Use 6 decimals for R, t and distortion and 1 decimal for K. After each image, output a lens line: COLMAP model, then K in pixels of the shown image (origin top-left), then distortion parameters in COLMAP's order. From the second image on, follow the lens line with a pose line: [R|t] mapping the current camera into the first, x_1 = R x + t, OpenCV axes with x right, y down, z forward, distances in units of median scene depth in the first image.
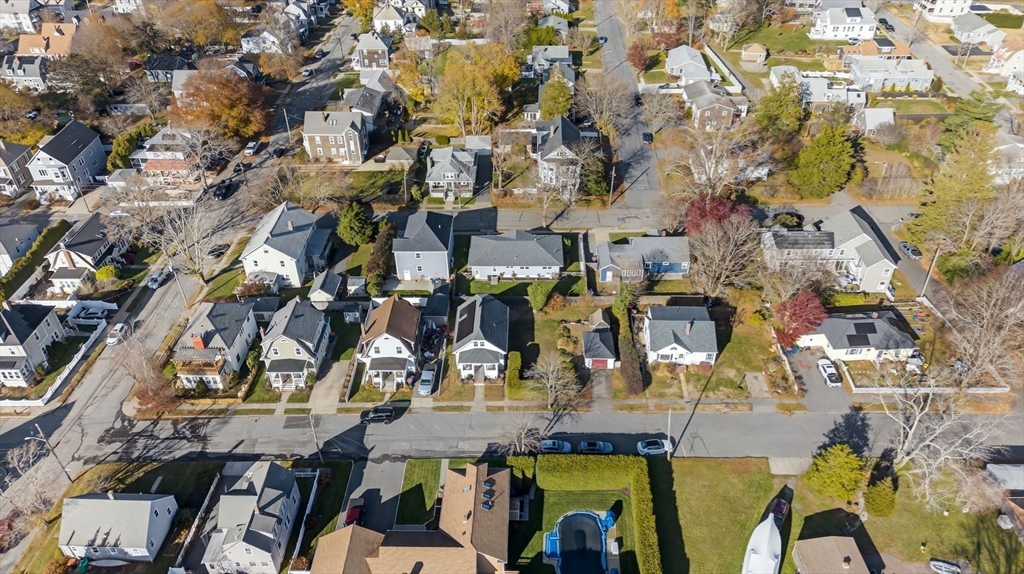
lens RADIAL K [[707.6, 0, 512.0], [0, 707.6, 287.0], [0, 0, 1]] dist [0.092616, -0.085302]
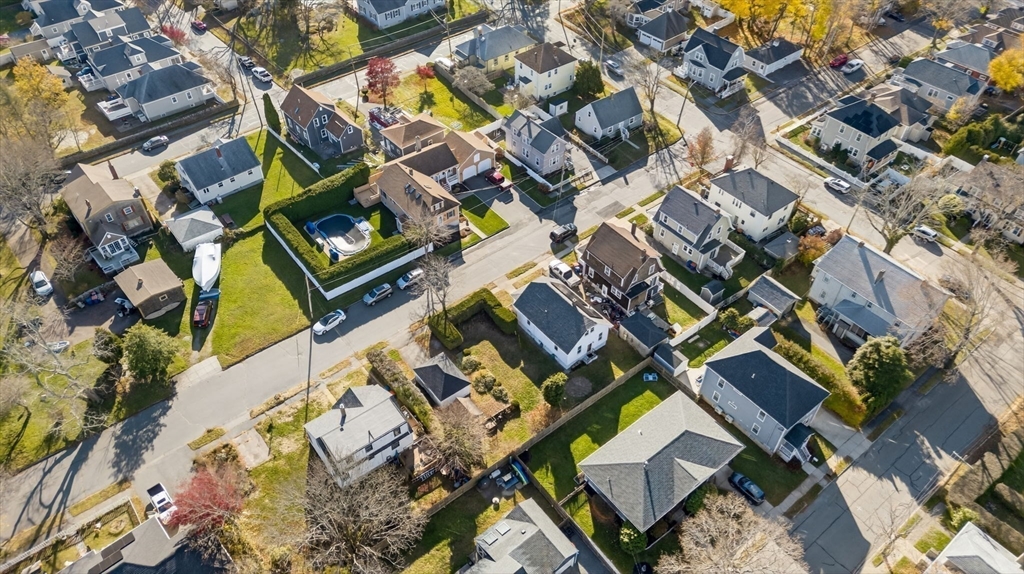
lens RADIAL K [[735.1, 0, 528.7], [0, 735.1, 287.9], [0, 0, 1]] dist [0.096941, -0.119679]
pose [[-0.761008, 0.456934, -0.460519, 0.335744], [-0.391951, 0.241819, 0.887636, -0.632179], [0.516954, 0.855999, -0.004930, 0.829788]]
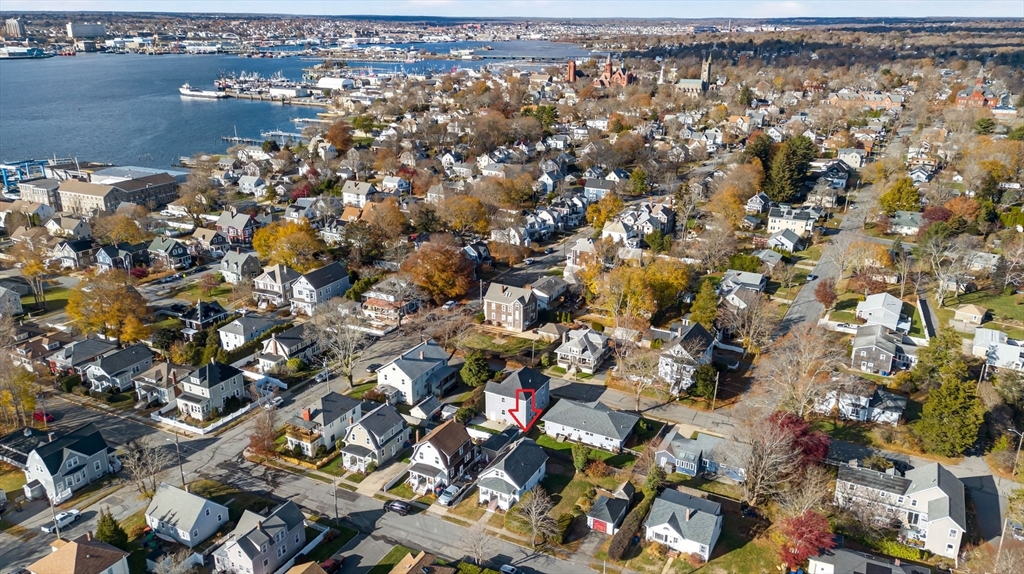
lens RADIAL K [[735.1, 0, 528.7], [0, 735.1, 287.9], [0, 0, 1]] dist [0.096941, -0.119679]
pose [[0.902527, 0.162655, -0.398734, 0.347473], [-0.275372, 0.929862, -0.243982, 0.065994], [0.331083, 0.330000, 0.884016, -0.108815]]
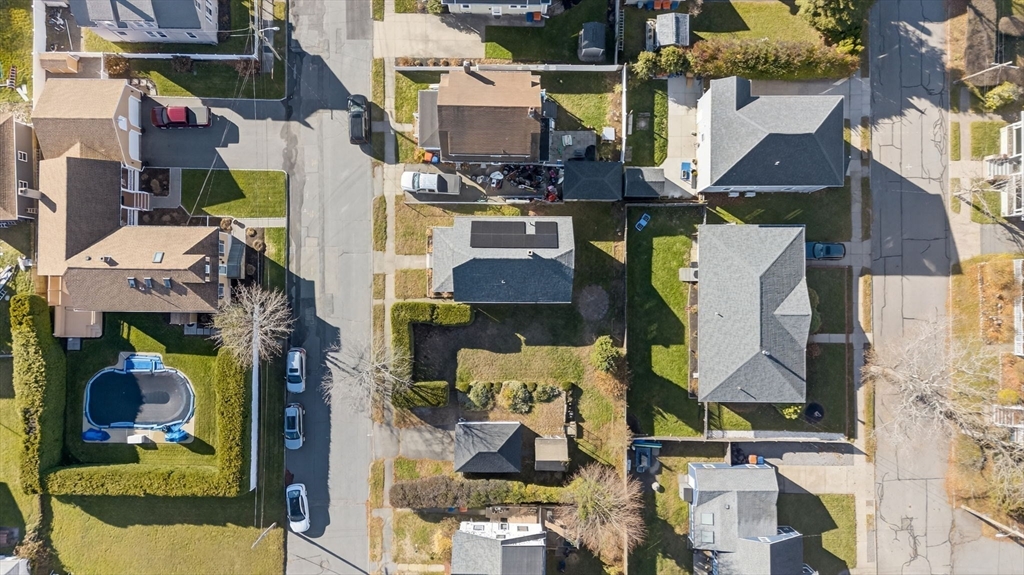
lens RADIAL K [[735.1, 0, 528.7], [0, 735.1, 288.4], [0, 0, 1]] dist [0.096941, -0.119679]
pose [[0.014854, 0.999888, 0.001741, -0.017028], [-0.613767, 0.007743, 0.789449, -0.390991], [0.789347, -0.012795, 0.613814, 0.538260]]
